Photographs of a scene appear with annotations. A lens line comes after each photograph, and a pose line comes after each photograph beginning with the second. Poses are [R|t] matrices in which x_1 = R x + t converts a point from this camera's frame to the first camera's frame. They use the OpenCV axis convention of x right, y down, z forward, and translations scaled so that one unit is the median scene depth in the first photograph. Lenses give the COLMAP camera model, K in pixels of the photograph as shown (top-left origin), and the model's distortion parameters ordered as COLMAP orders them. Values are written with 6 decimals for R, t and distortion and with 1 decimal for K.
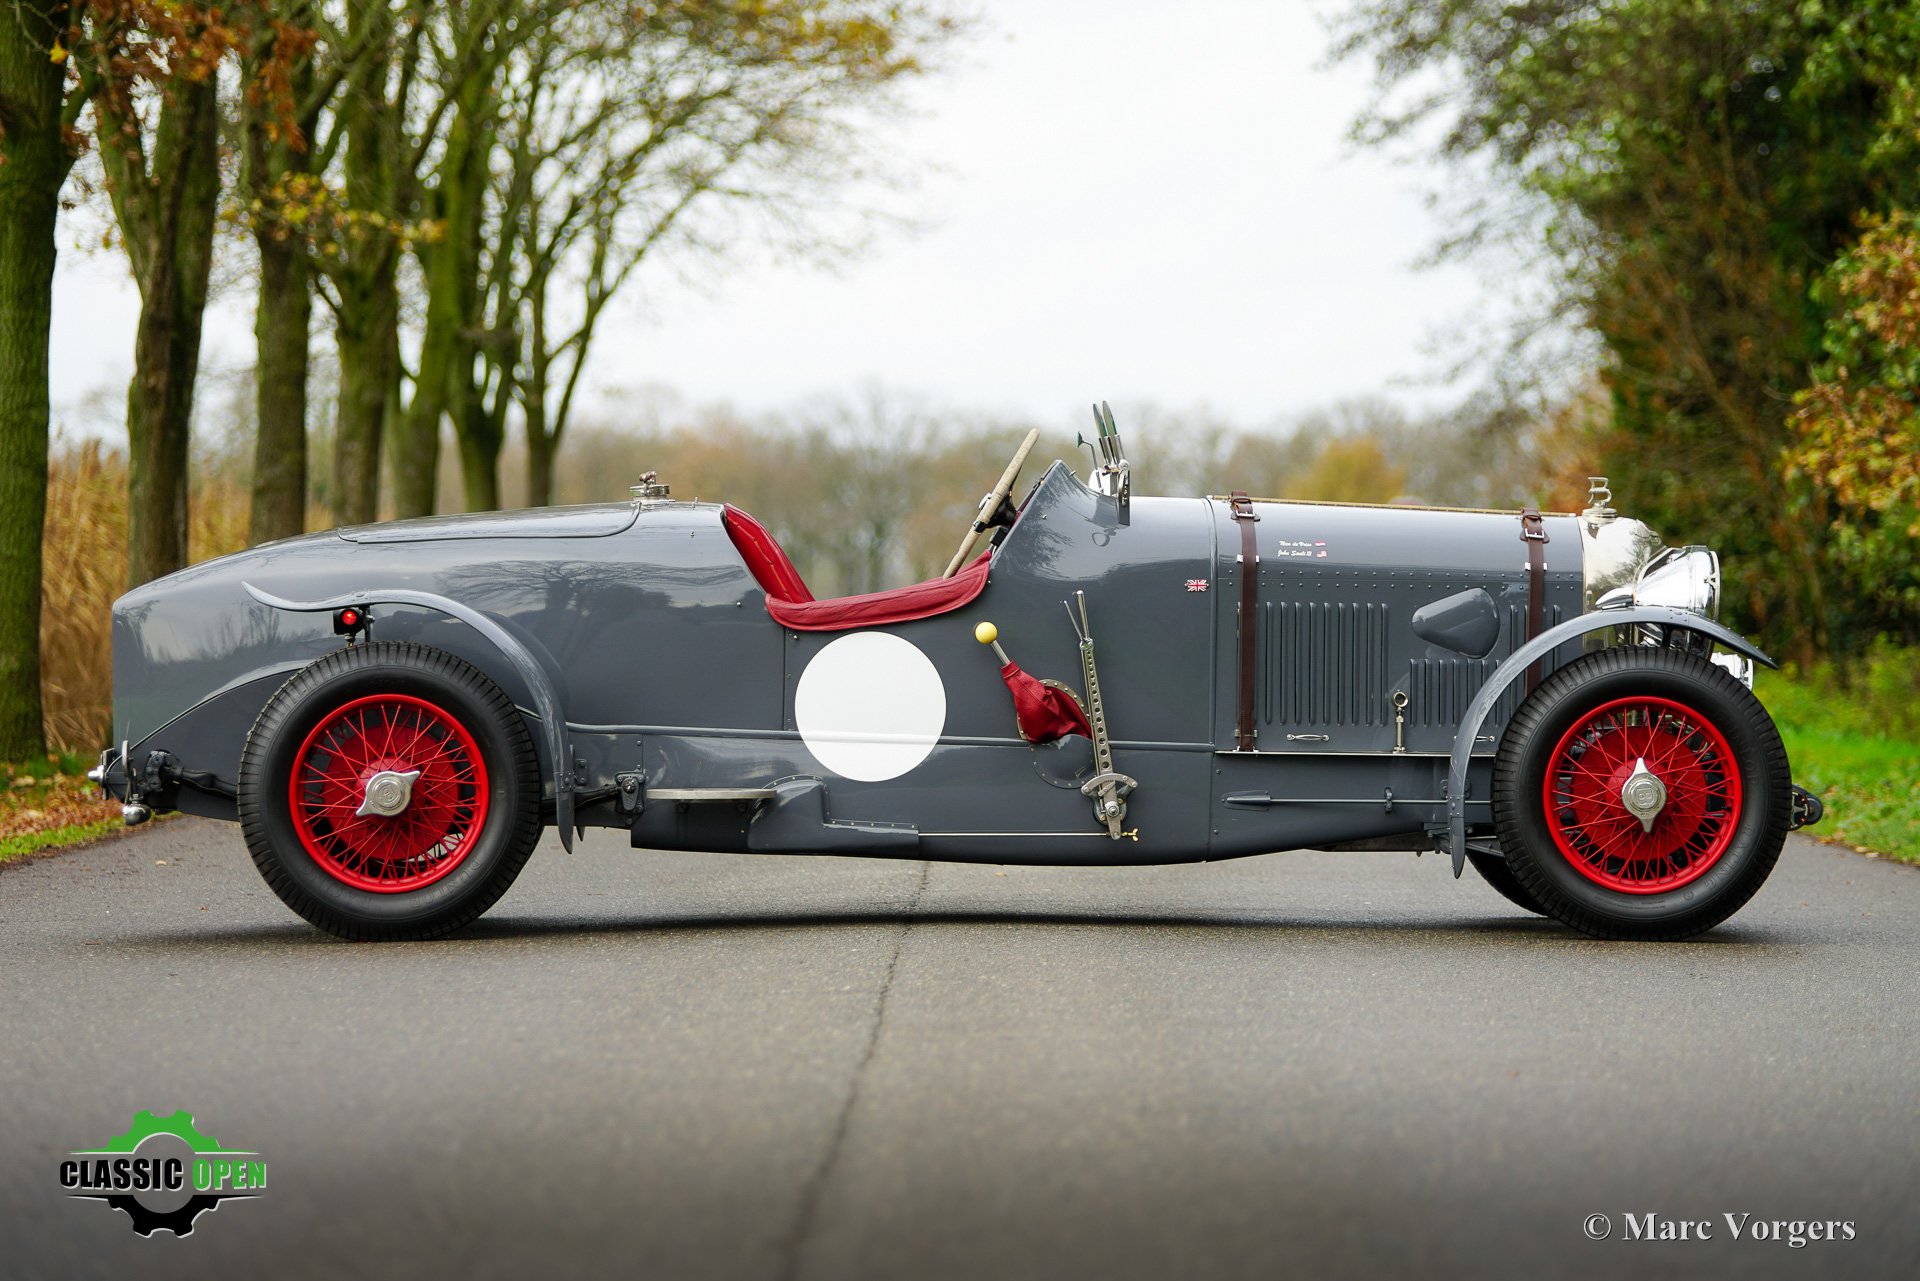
lens RADIAL K [[7472.0, 0, 1014.8], [0, 7472.0, 641.4], [0, 0, 1]] dist [-0.048965, 0.655474]
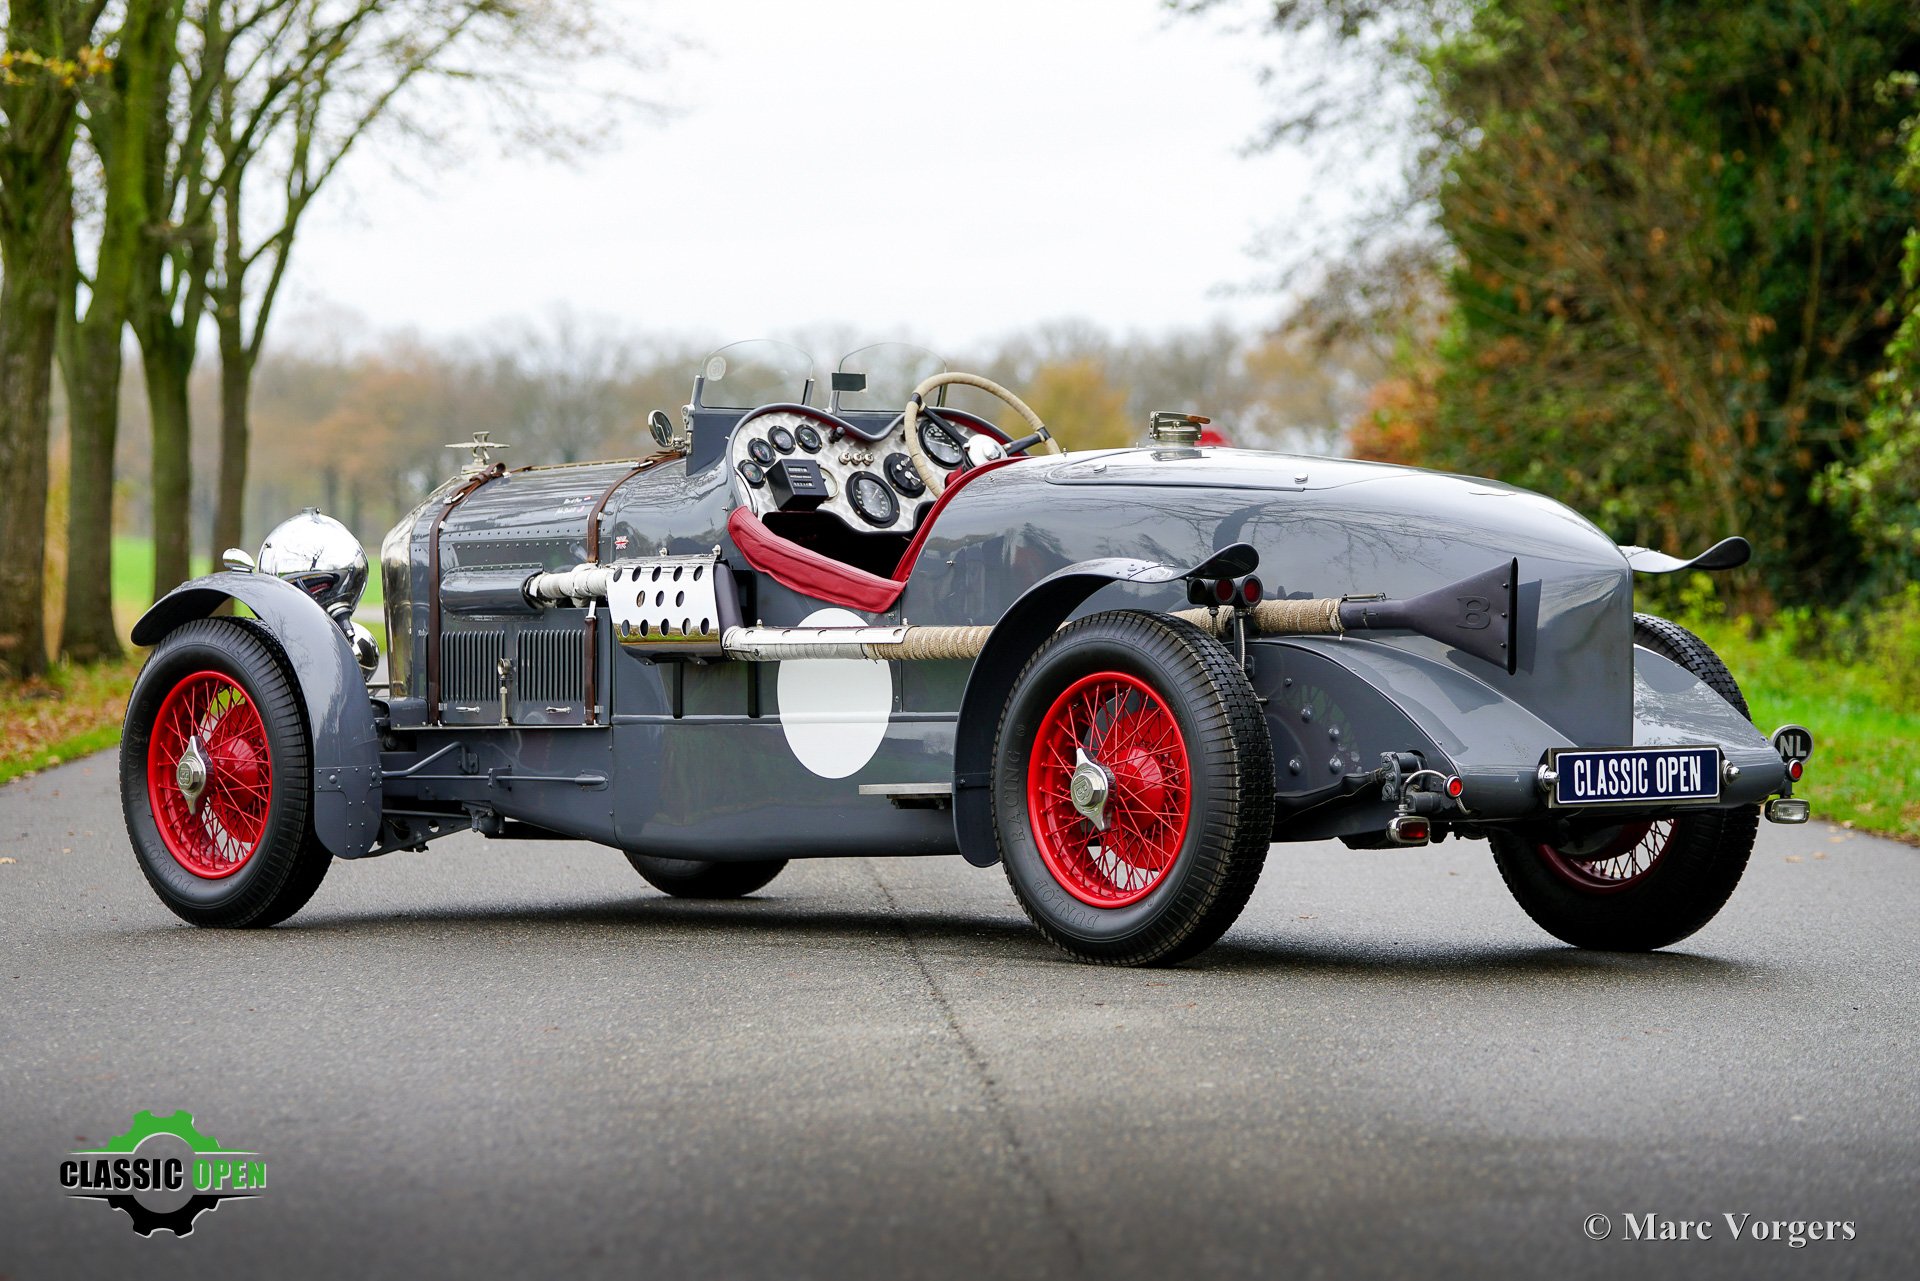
lens RADIAL K [[6916.3, 0, 960.0], [0, 6916.3, 640.5], [0, 0, 1]] dist [0.023921, -2.443045]
pose [[0.998973, -0.004243, 0.045101, -0.018537], [0.003724, 0.999926, 0.011591, -0.003290], [-0.045146, -0.011411, 0.998915, 0.224112]]
